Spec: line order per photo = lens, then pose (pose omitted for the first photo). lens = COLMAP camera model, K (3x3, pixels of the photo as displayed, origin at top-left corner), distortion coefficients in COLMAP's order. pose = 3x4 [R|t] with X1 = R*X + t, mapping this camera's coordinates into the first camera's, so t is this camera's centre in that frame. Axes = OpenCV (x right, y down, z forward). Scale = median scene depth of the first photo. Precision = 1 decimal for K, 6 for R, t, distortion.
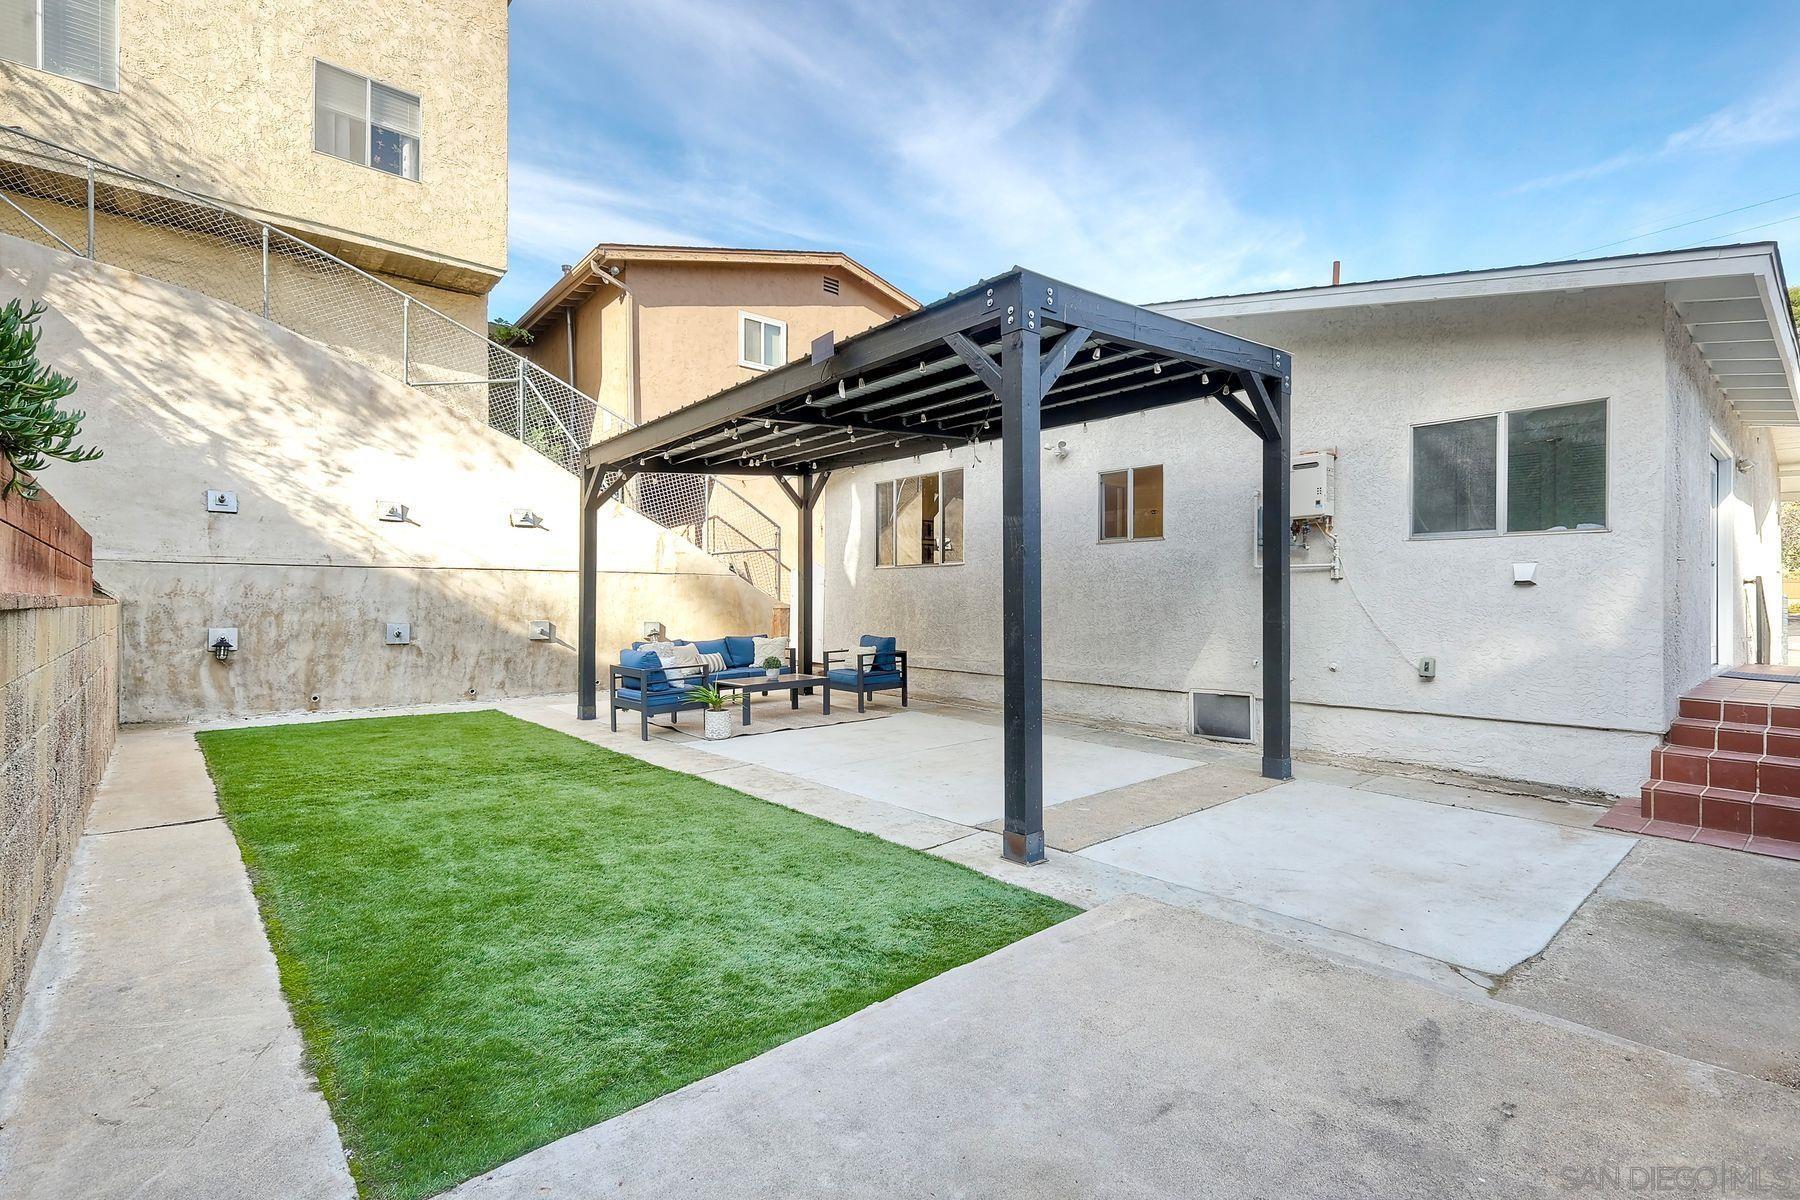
lens RADIAL K [[819.2, 0, 905.2], [0, 819.2, 605.0], [0, 0, 1]] dist [0.018787, 0.000722]
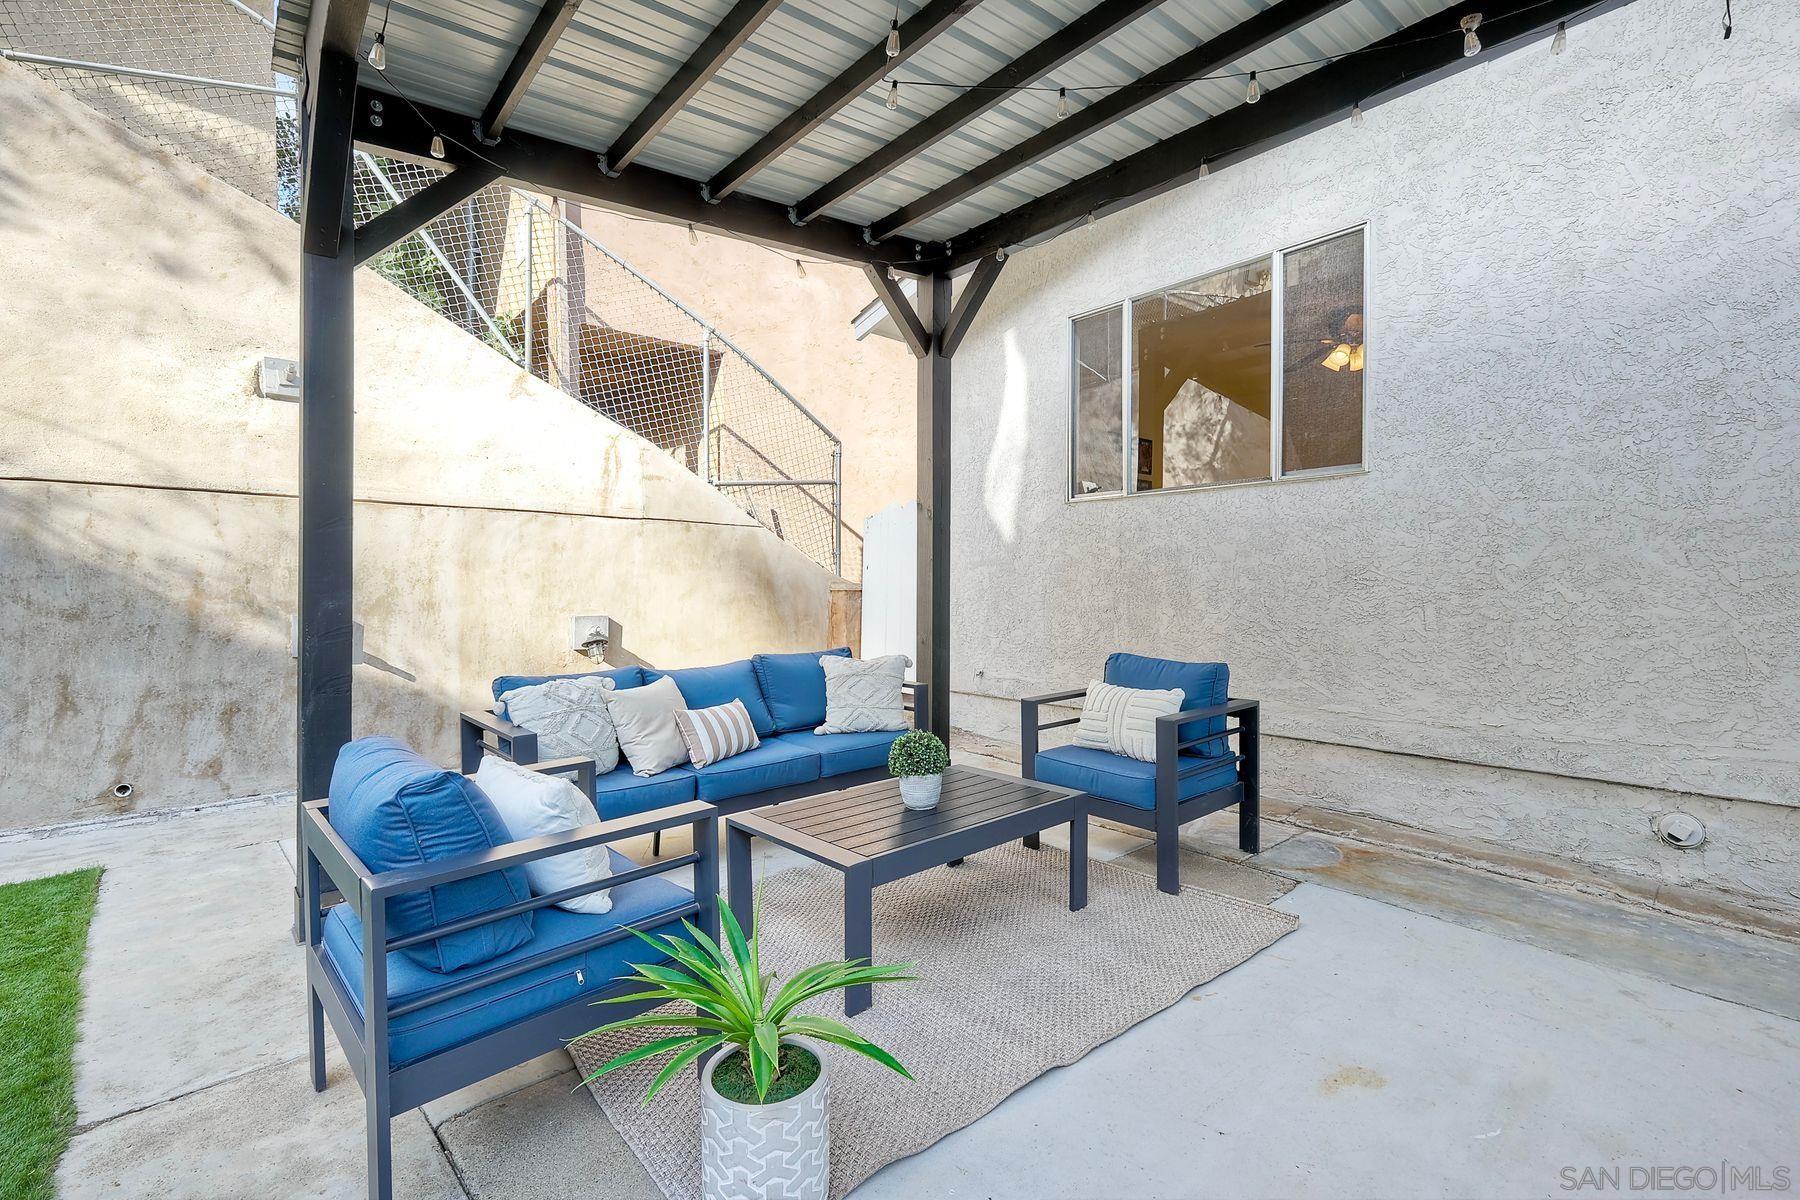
lens RADIAL K [[819.2, 0, 896.3], [0, 819.2, 591.9], [0, 0, 1]] dist [0.018787, 0.000722]
pose [[0.999983, 0.002171, -0.005457, -0.144286], [-0.002206, 0.999977, -0.006419, 0.010113], [0.005443, 0.006431, 0.999965, 0.587089]]
